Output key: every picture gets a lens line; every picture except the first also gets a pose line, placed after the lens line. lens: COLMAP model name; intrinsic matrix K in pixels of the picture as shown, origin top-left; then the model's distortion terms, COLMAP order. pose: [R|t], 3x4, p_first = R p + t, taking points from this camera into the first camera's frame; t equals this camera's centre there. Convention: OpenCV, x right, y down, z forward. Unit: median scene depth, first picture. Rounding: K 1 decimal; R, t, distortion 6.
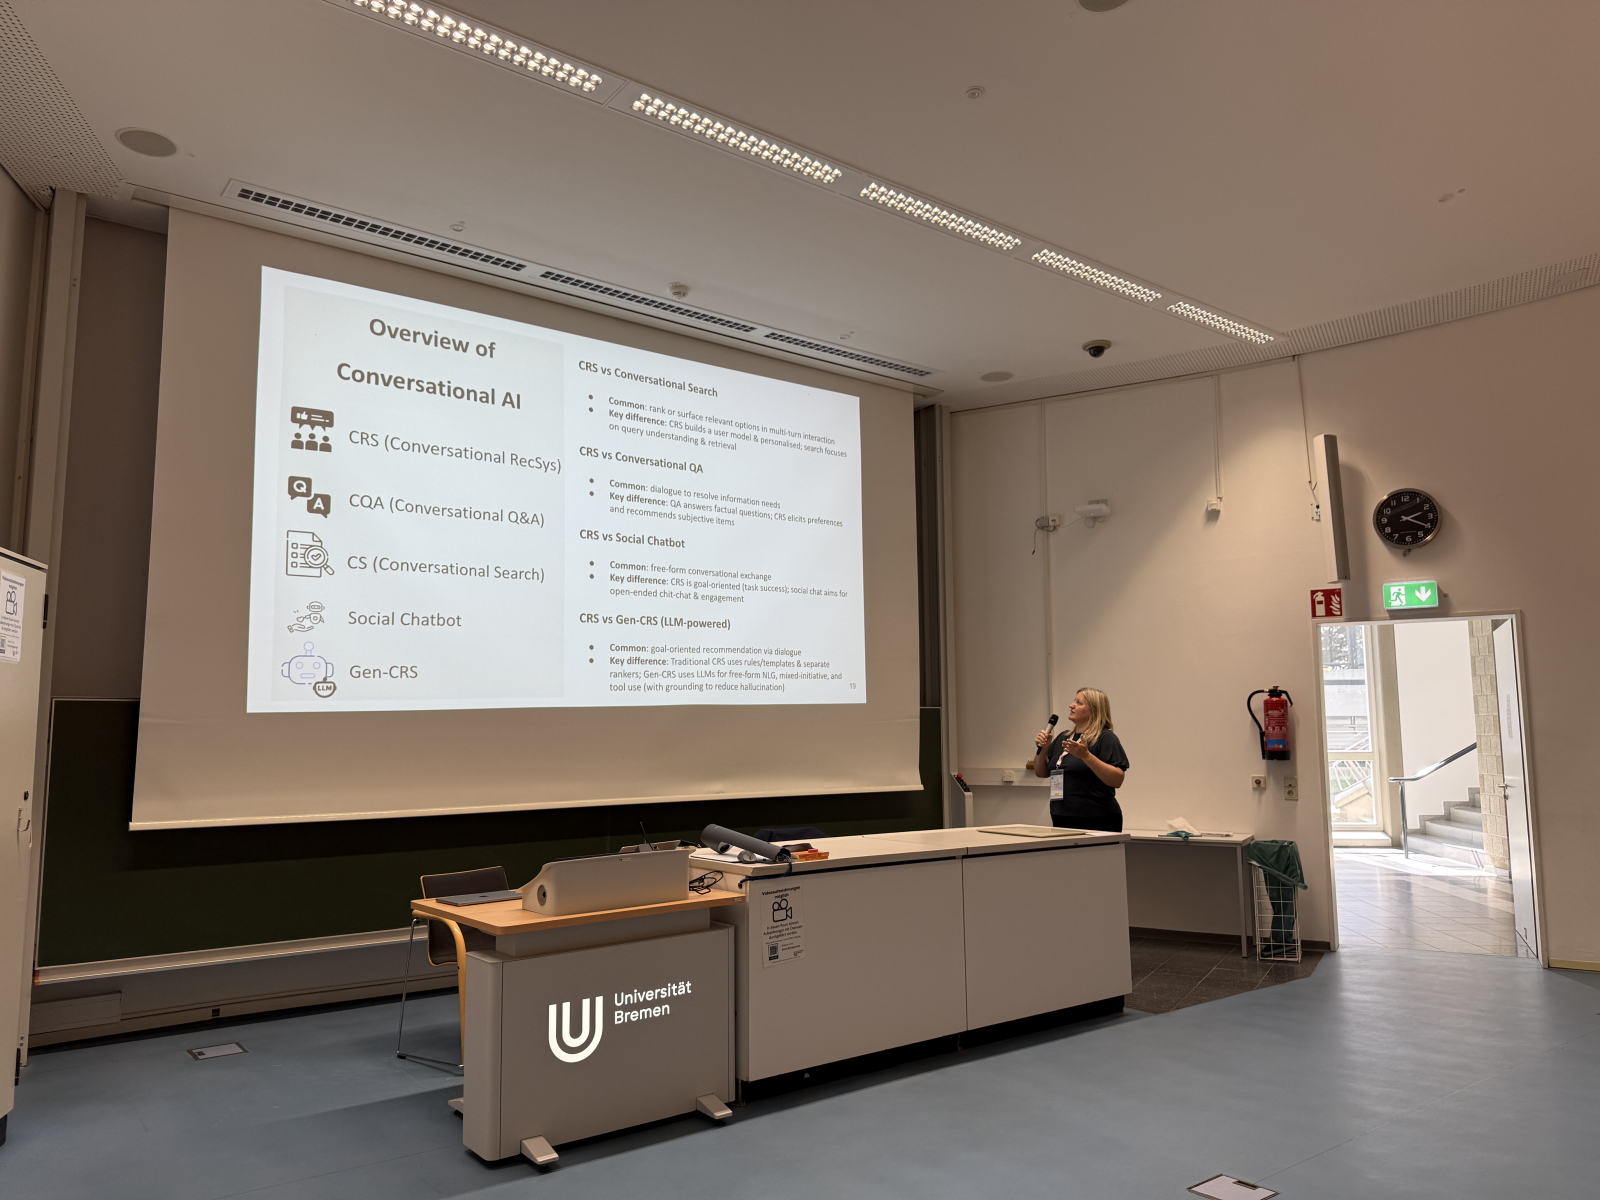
lens RADIAL K [[1115.3, 0, 785.6], [0, 1115.3, 605.5], [0, 0, 1]] dist [0.067879, -0.079101]
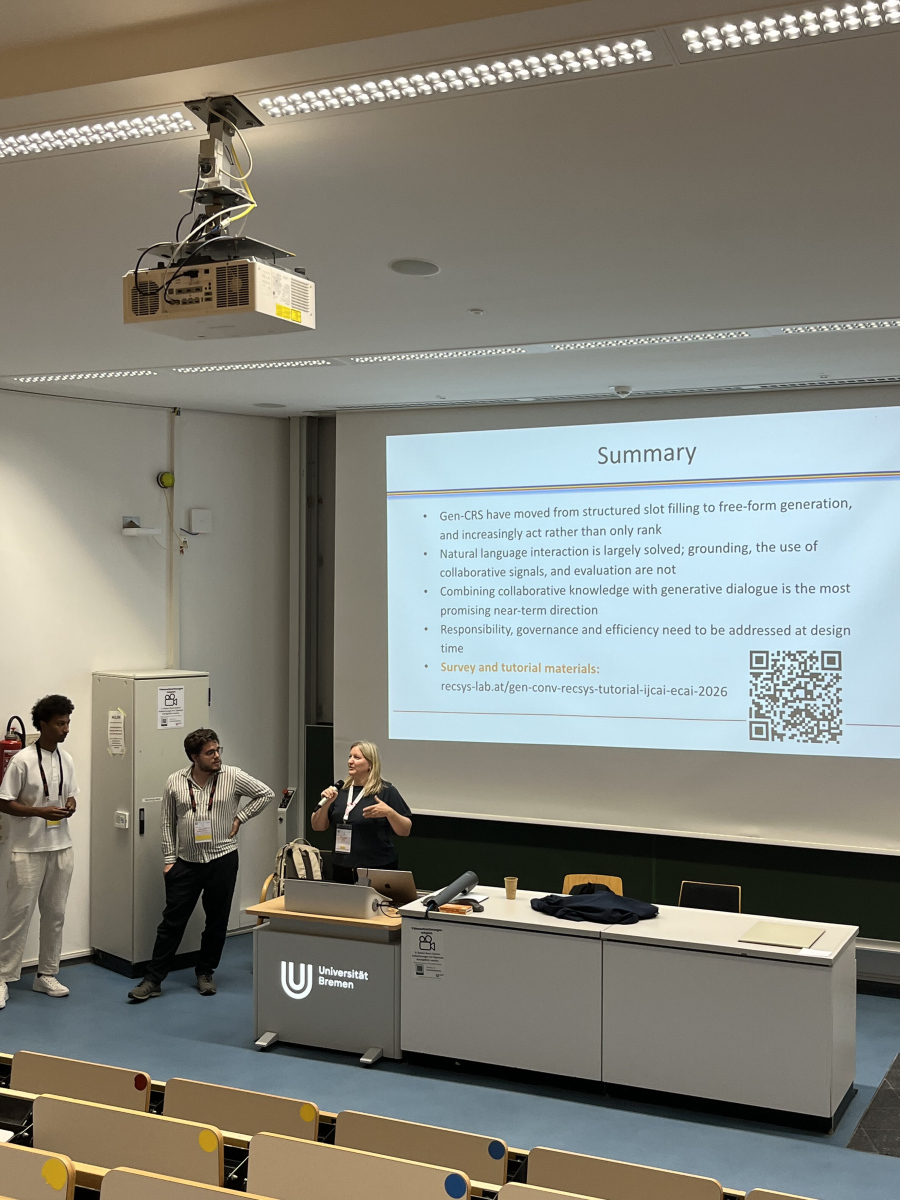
lens RADIAL K [[1423.4, 0, 476.8], [0, 1423.4, 611.2], [0, 0, 1]] dist [0.028843, 0.000000]
pose [[0.481666, 0.026988, -0.875939, 1.551187], [0.087742, 0.993018, 0.078844, -0.269182], [0.871951, -0.114833, 0.475935, 0.253057]]
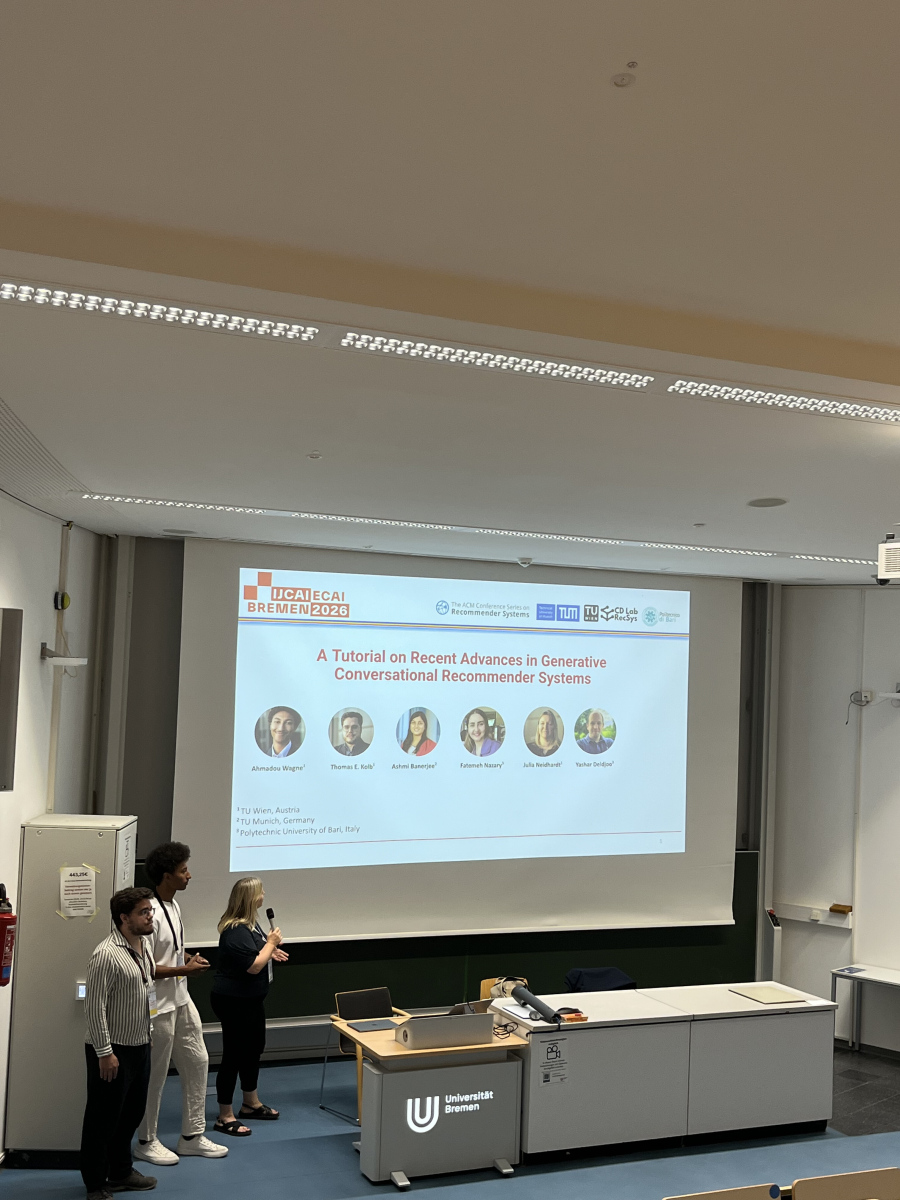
lens RADIAL K [[1423.4, 0, 446.3], [0, 1423.4, 622.0], [0, 0, 1]] dist [0.028843, 0.000000]
pose [[0.974165, 0.037777, -0.222654, 0.273449], [-0.020892, 0.996757, 0.077710, -0.485212], [0.224868, -0.071051, 0.971795, -0.949560]]
